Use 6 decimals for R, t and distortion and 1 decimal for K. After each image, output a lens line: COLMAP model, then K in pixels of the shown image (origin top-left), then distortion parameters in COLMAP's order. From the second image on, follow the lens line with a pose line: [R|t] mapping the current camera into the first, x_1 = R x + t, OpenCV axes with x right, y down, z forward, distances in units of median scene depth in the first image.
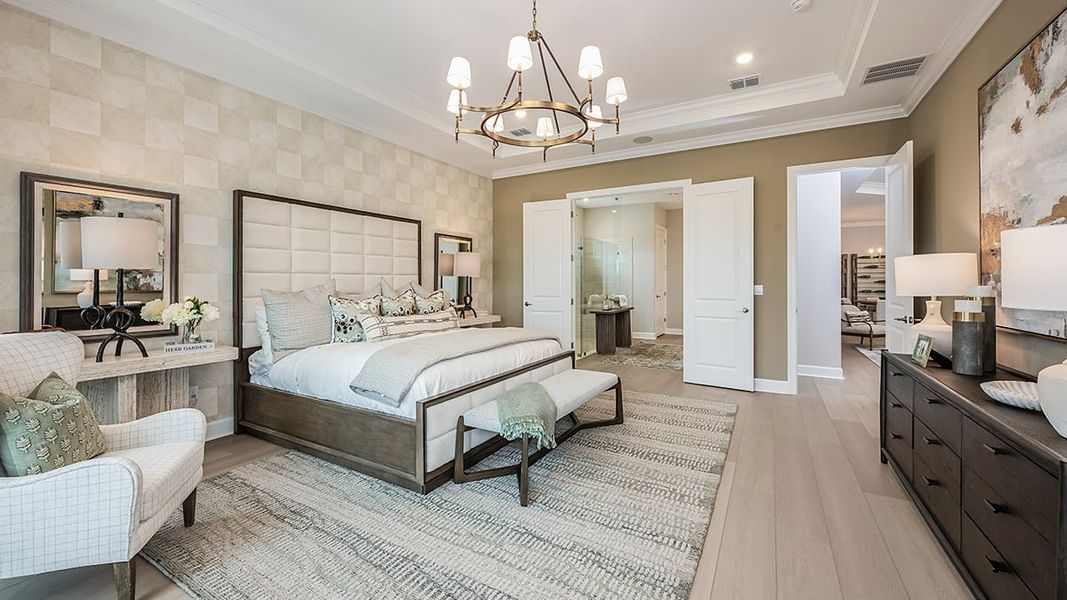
lens RADIAL K [[412.4, 0, 530.7], [0, 412.4, 278.9], [0, 0, 1]] dist [0.001289, -0.000907]
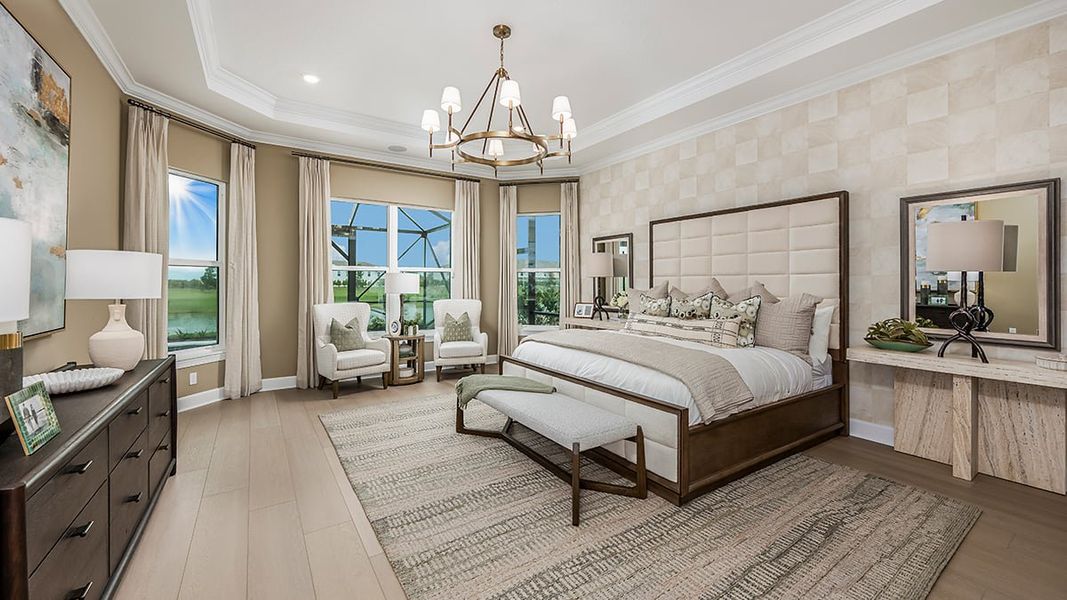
lens RADIAL K [[412.4, 0, 535.5], [0, 412.4, 281.8], [0, 0, 1]] dist [0.001289, -0.000907]
pose [[-0.427254, -0.002225, -0.904129, 0.894750], [0.004854, 0.999977, -0.004754, 0.008399], [0.904119, -0.006420, -0.427233, 1.390179]]
